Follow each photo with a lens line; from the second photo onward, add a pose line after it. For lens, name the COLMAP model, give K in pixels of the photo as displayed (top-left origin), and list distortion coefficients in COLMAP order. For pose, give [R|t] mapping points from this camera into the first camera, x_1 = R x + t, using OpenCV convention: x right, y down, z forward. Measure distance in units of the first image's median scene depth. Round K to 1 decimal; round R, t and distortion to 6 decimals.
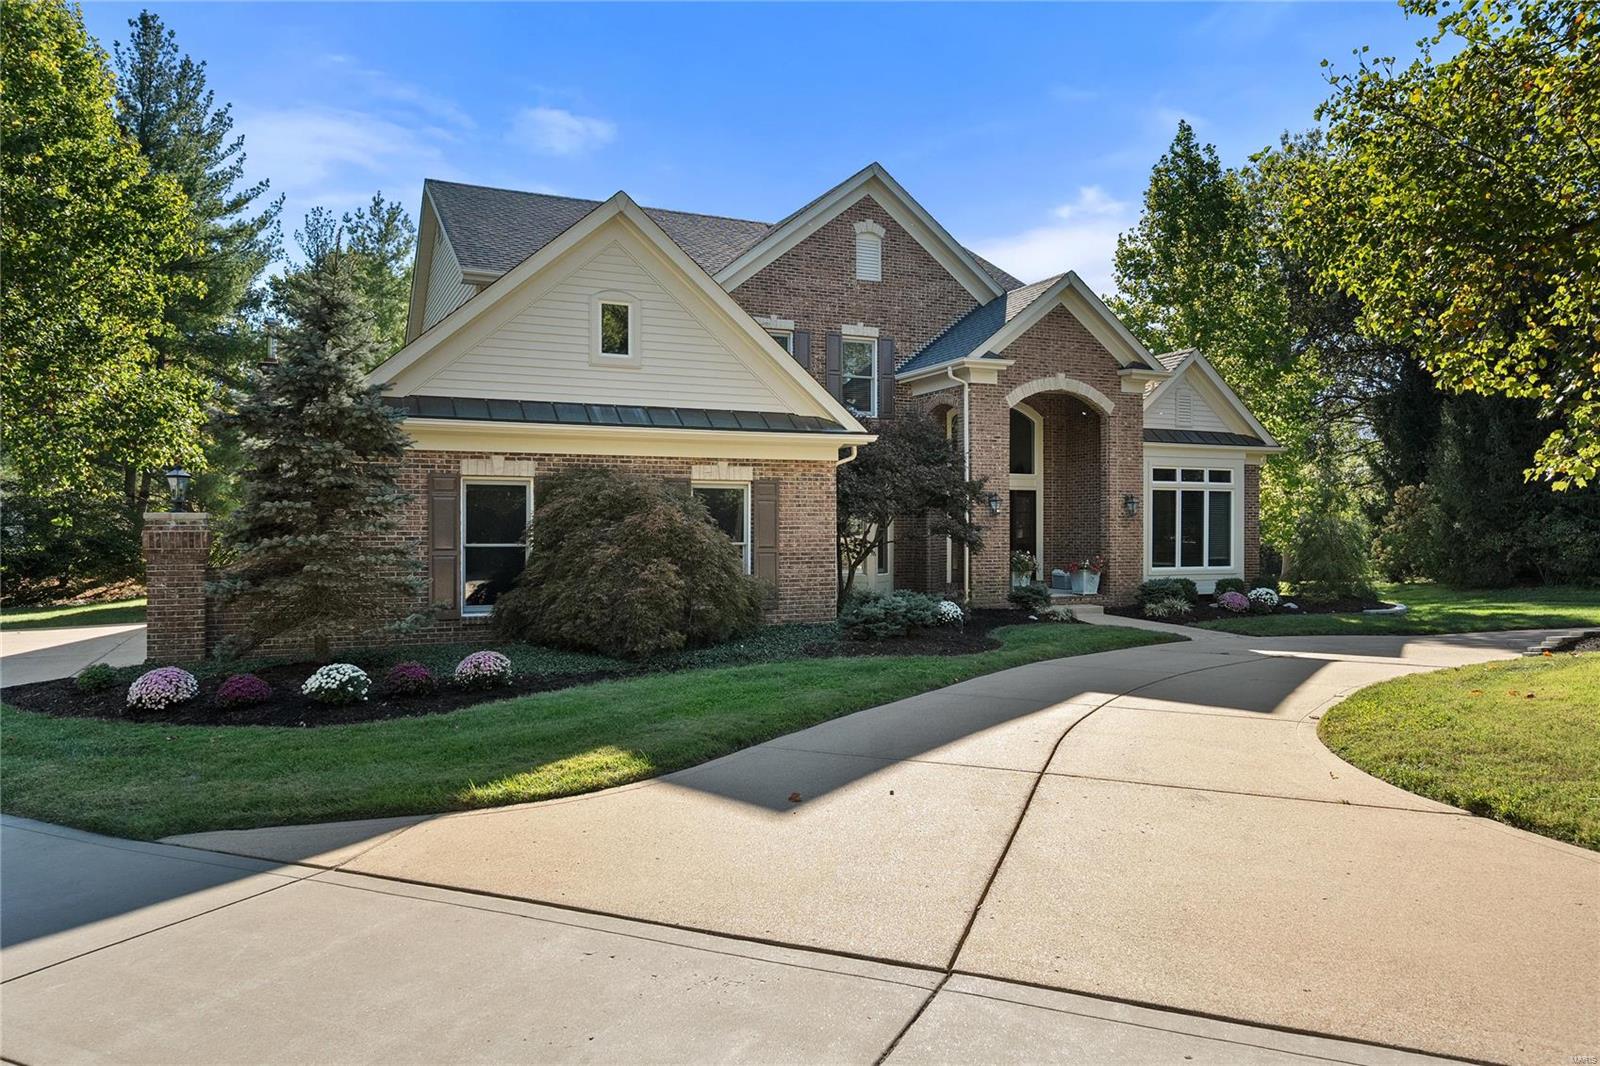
lens RADIAL K [[1100.2, 0, 799.4], [0, 1100.2, 534.3], [0, 0, 1]] dist [0.001398, 0.004305]
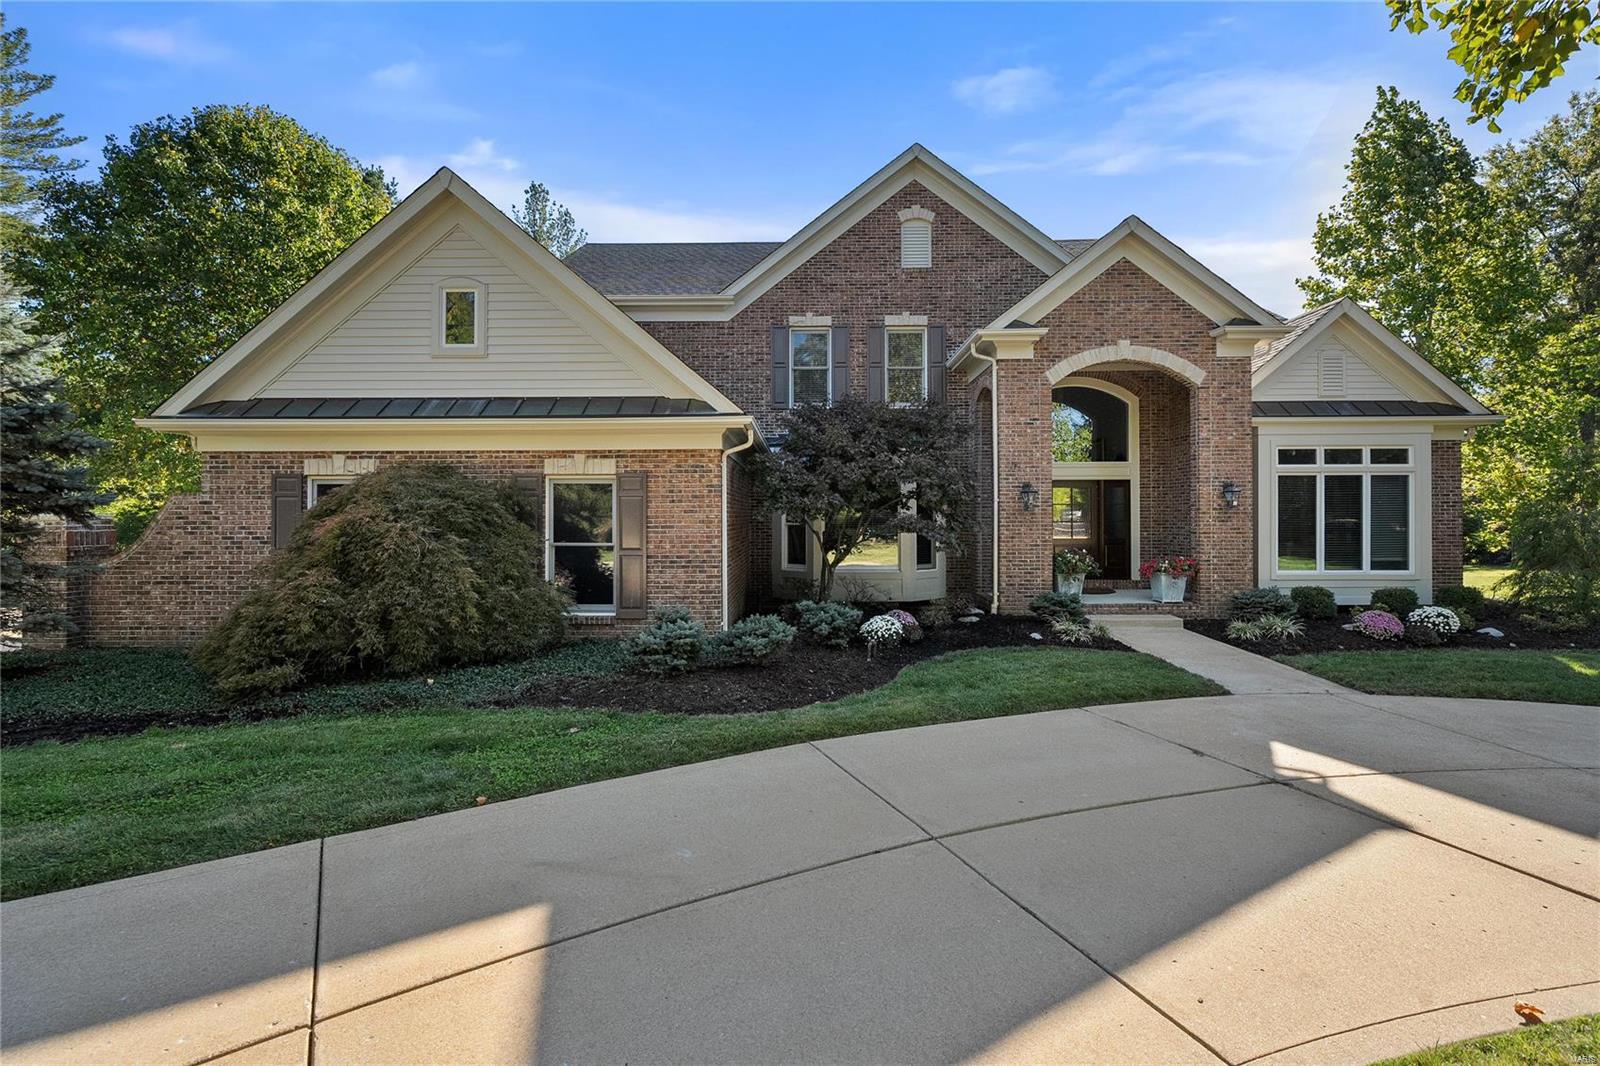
lens RADIAL K [[702.0, 0, 803.6], [0, 702.0, 509.5], [0, 0, 1]] dist [-0.002352, -0.000813]
pose [[0.899542, -0.003228, -0.436822, 0.246041], [-0.000403, 0.999966, -0.008220, -0.011083], [0.436834, 0.007570, 0.899511, 0.399654]]
